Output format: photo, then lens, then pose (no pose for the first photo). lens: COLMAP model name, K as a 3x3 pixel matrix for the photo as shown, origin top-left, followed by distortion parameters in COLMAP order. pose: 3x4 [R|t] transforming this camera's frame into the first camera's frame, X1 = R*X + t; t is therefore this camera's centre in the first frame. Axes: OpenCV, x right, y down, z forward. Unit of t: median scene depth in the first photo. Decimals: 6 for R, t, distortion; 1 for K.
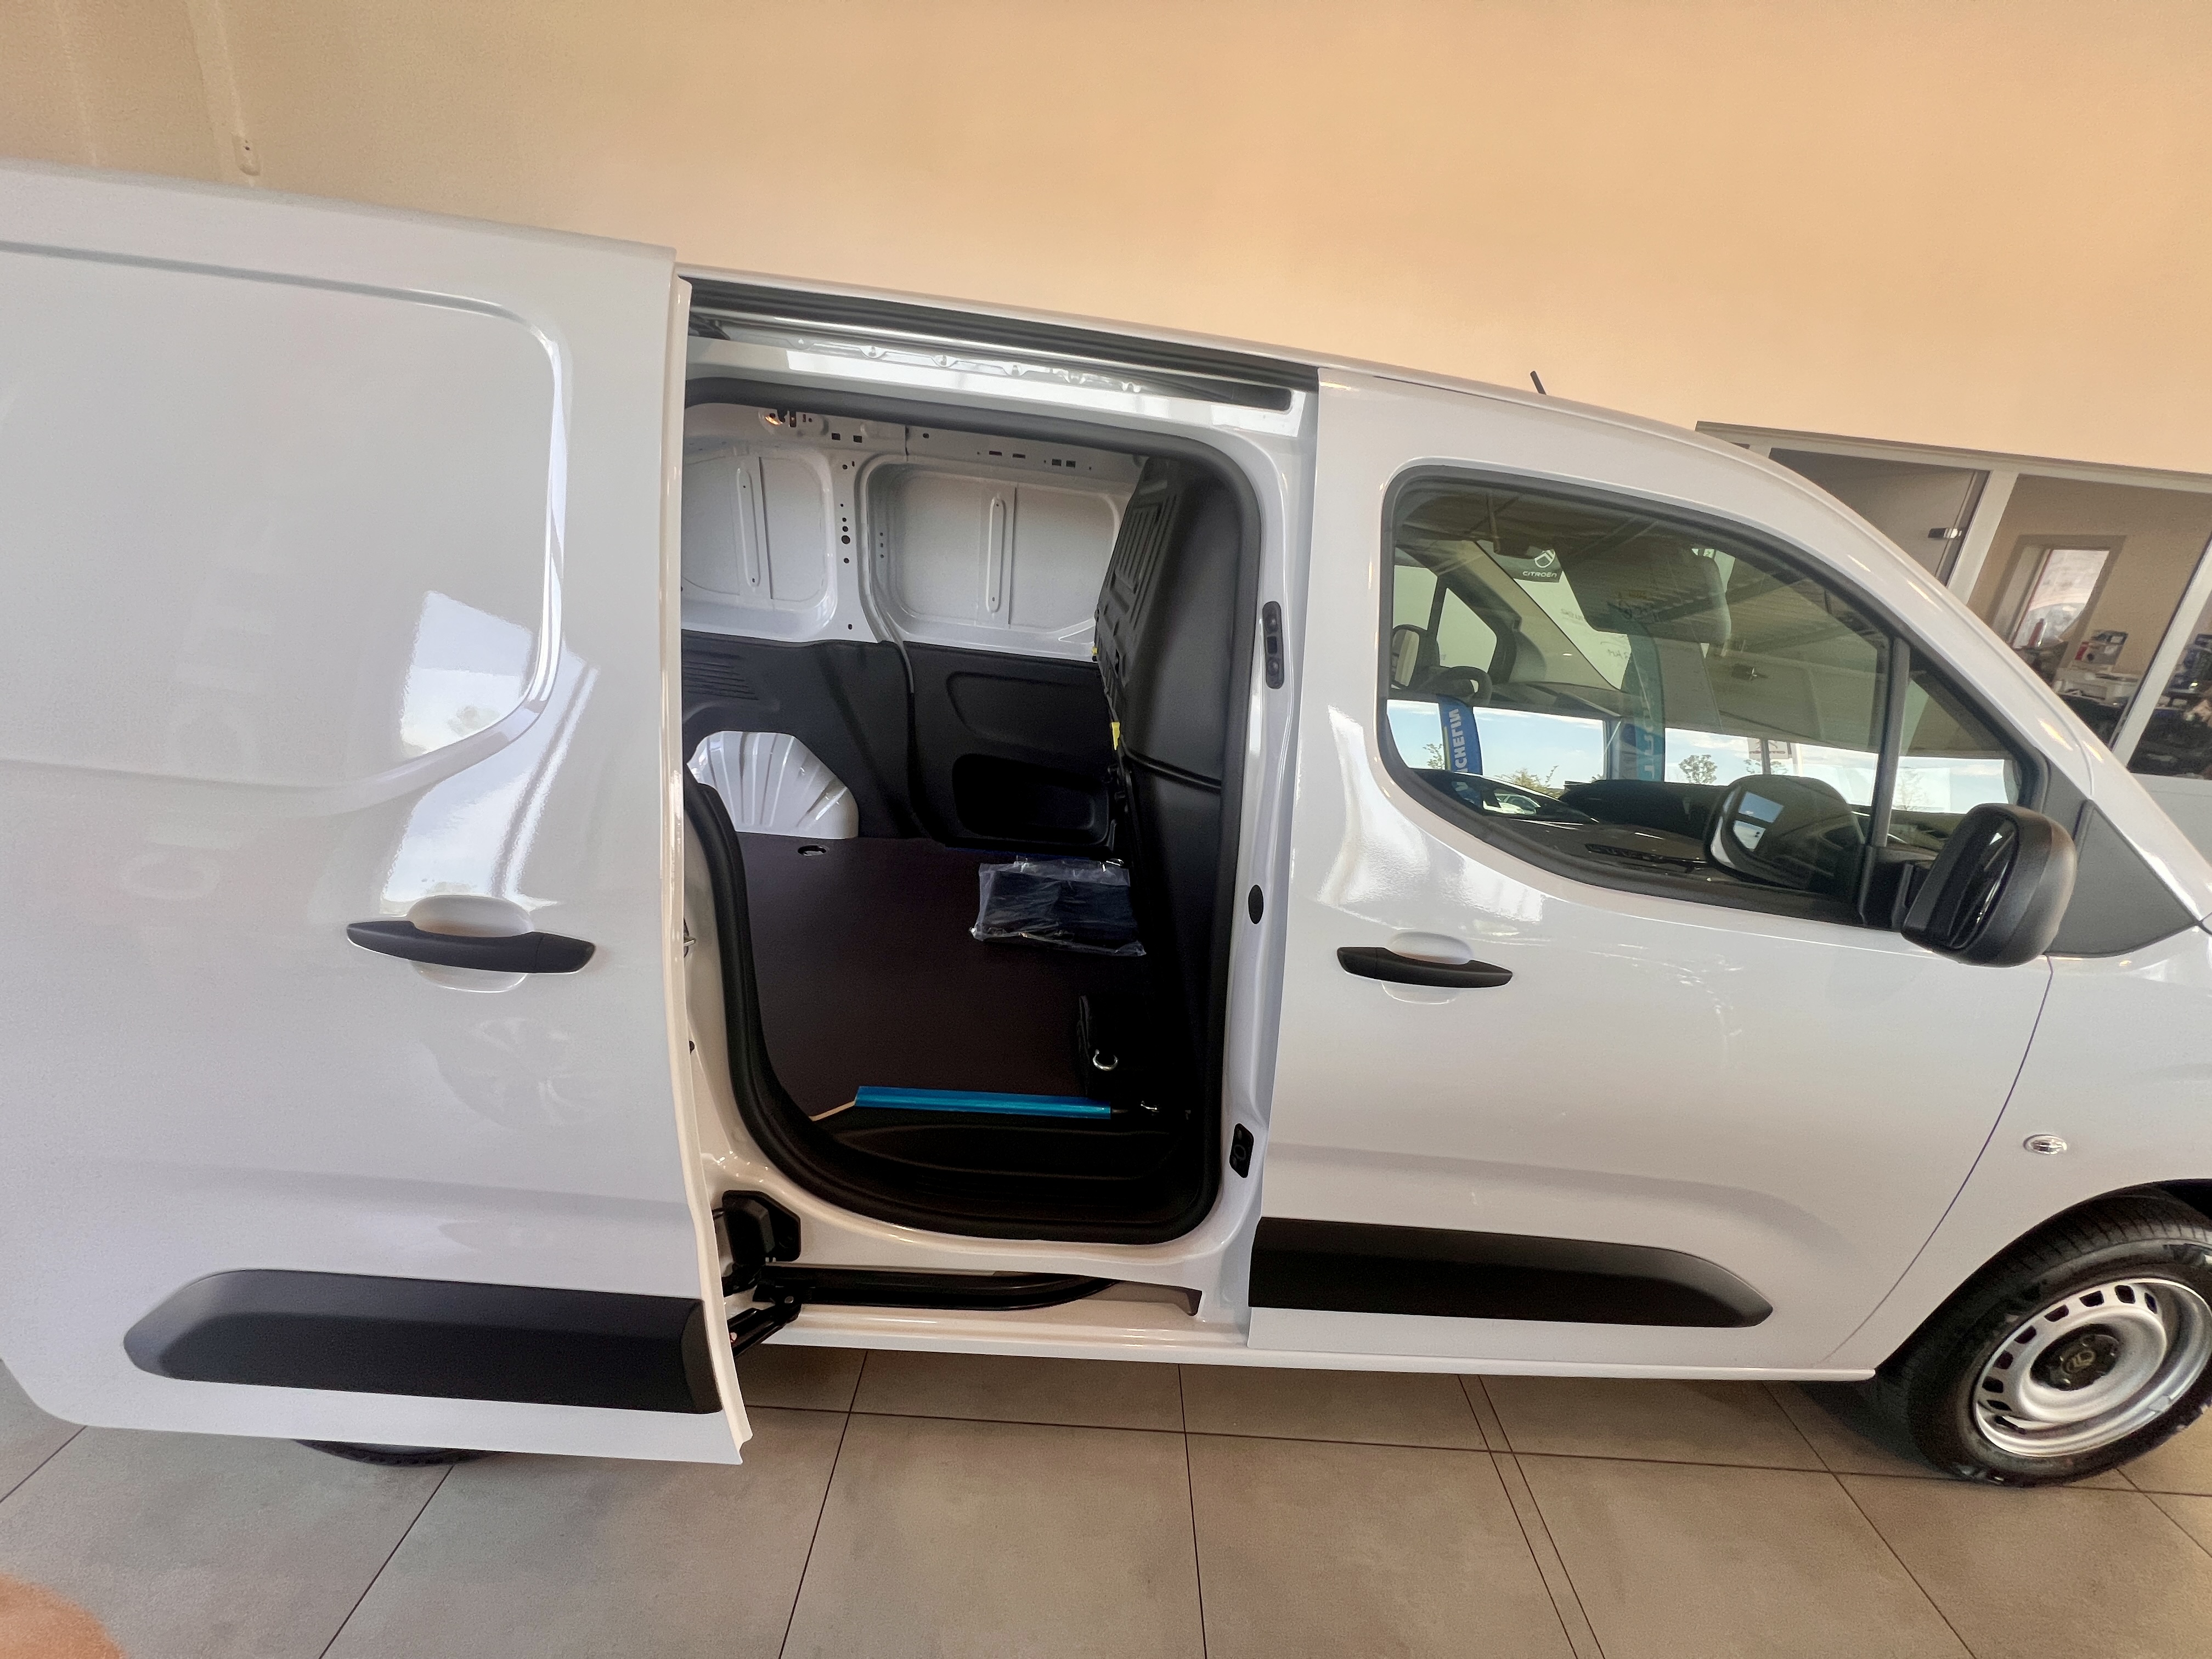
lens RADIAL K [[868.9, 0, 1112.8], [0, 868.9, 866.2], [0, 0, 1]] dist [-0.001494, -0.000089]
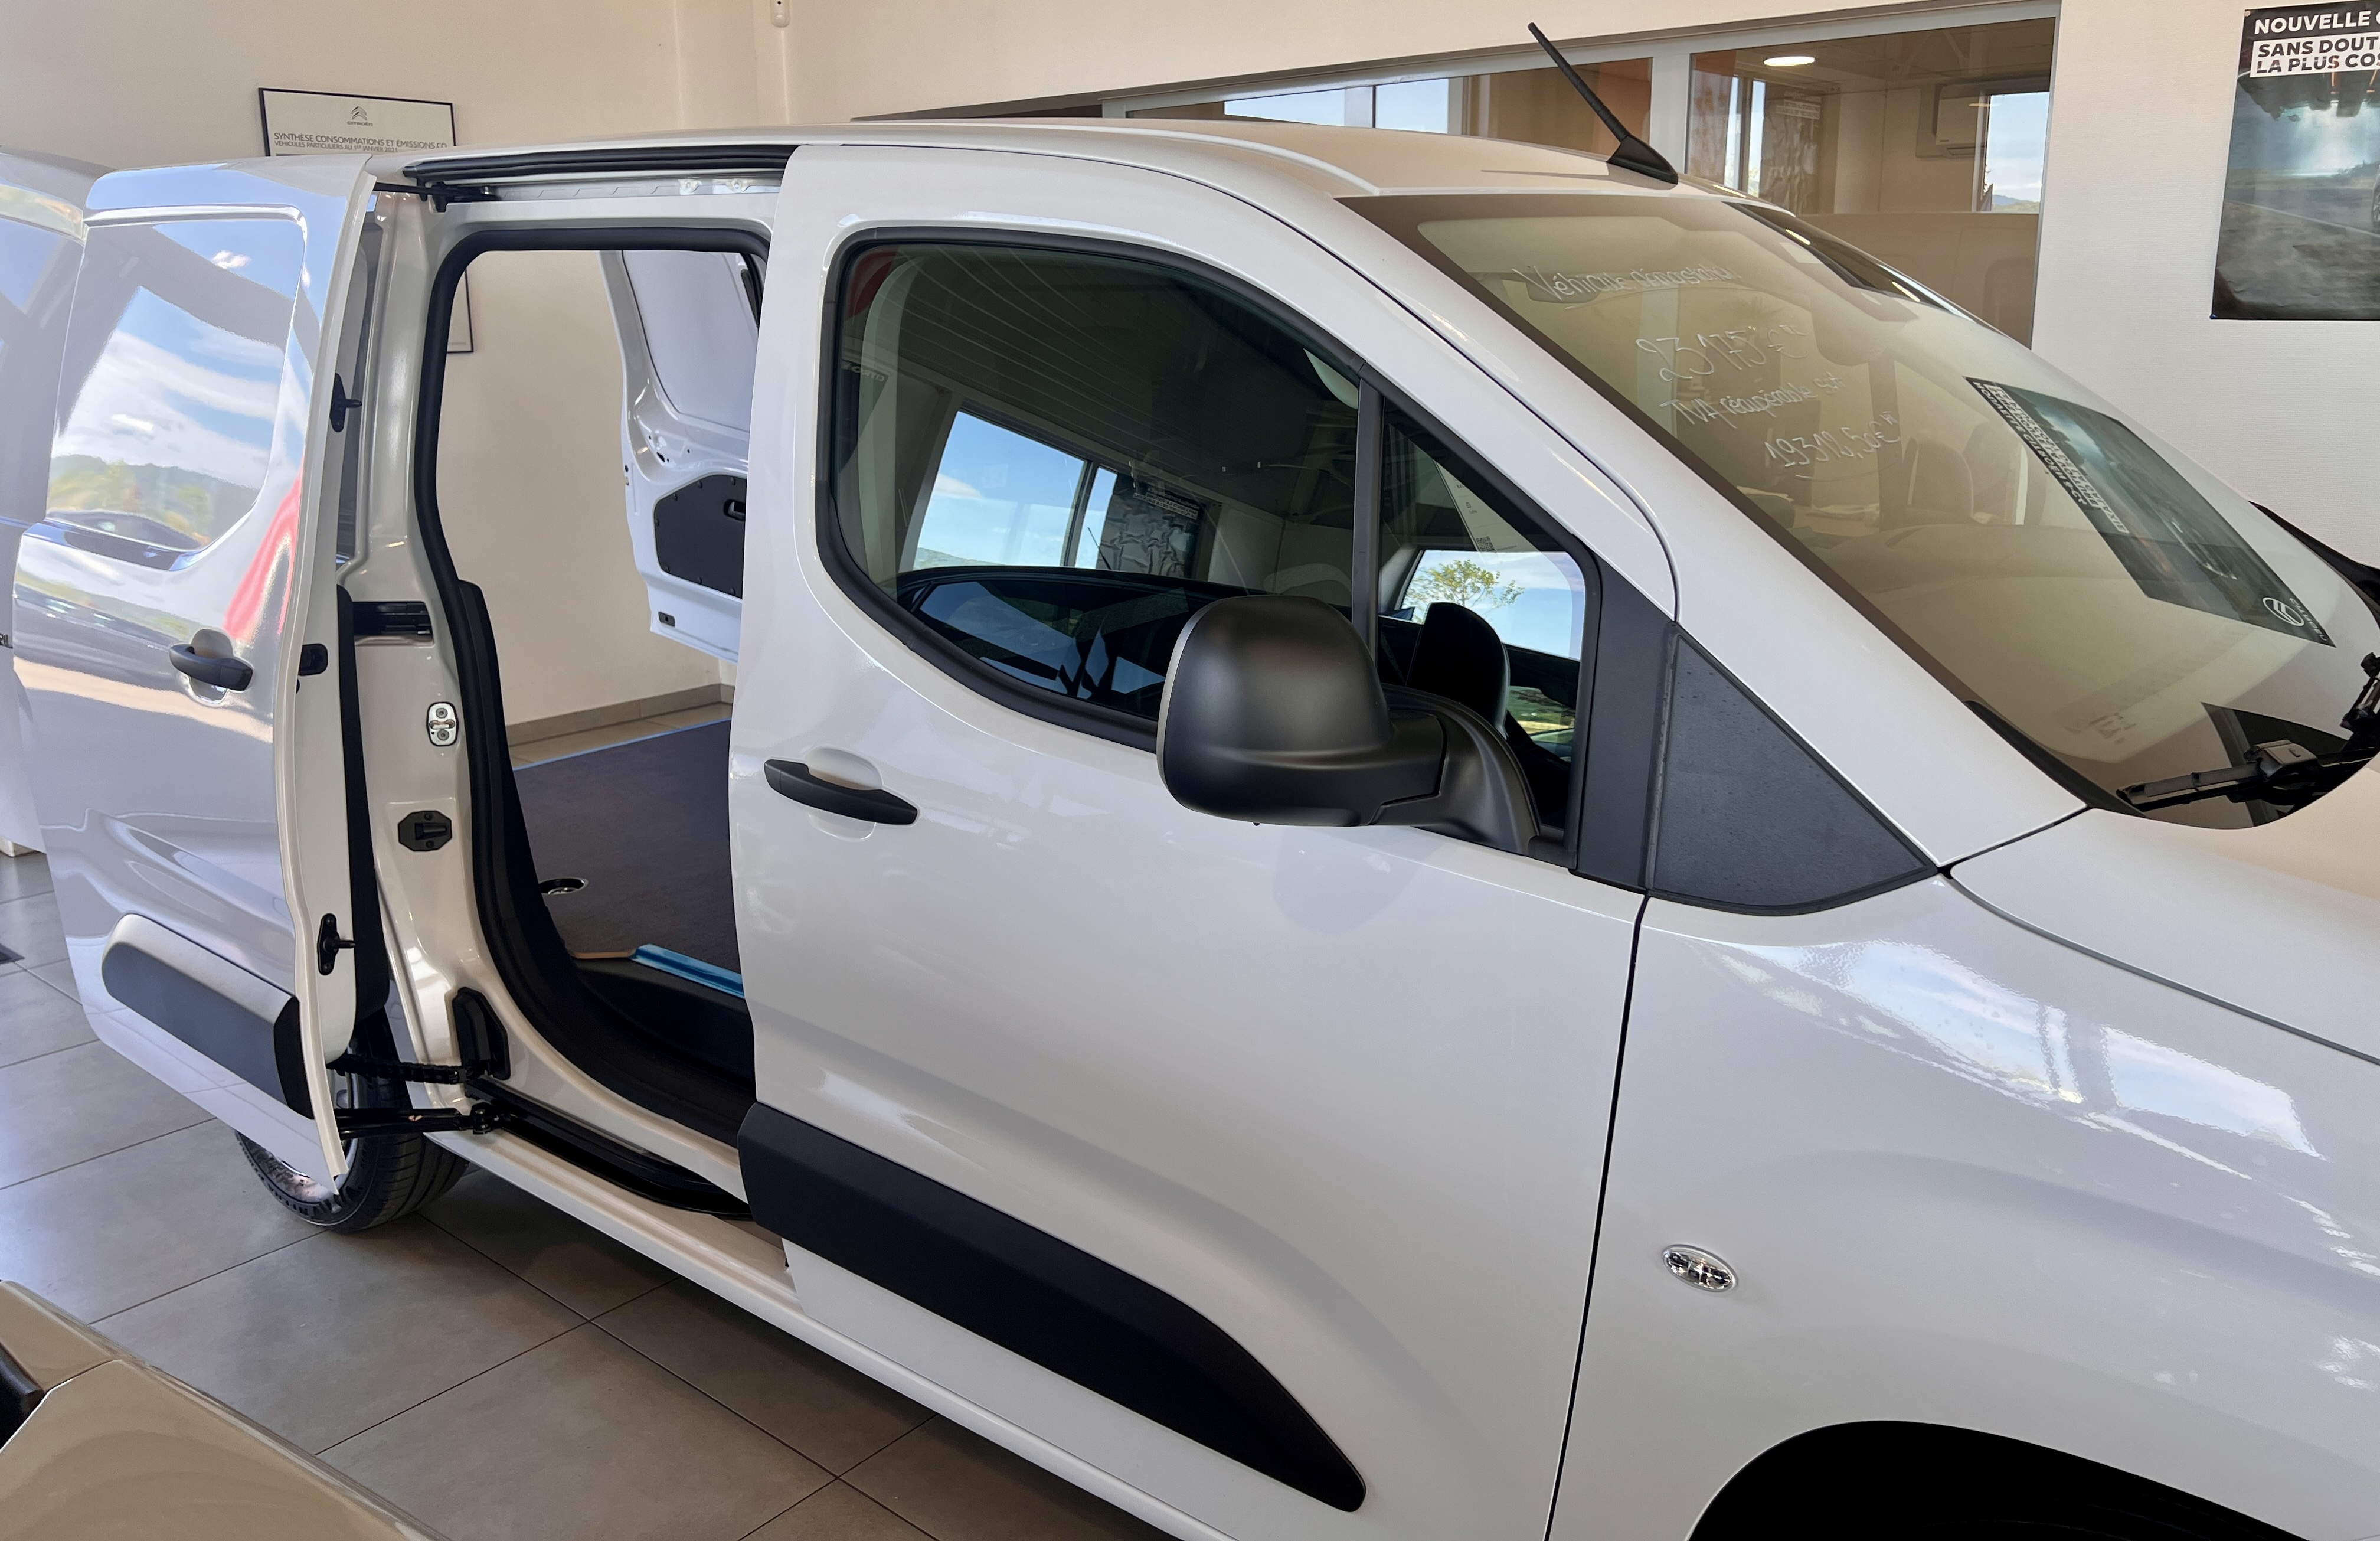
lens RADIAL K [[1779.0, 0, 1190.0], [0, 1779.0, 770.5], [0, 0, 1]] dist [0.036817, -0.000149]
pose [[0.770040, 0.070904, -0.634043, 1.587008], [-0.163289, 0.982607, -0.088430, 0.177624], [0.616745, 0.171627, 0.768225, -0.133191]]
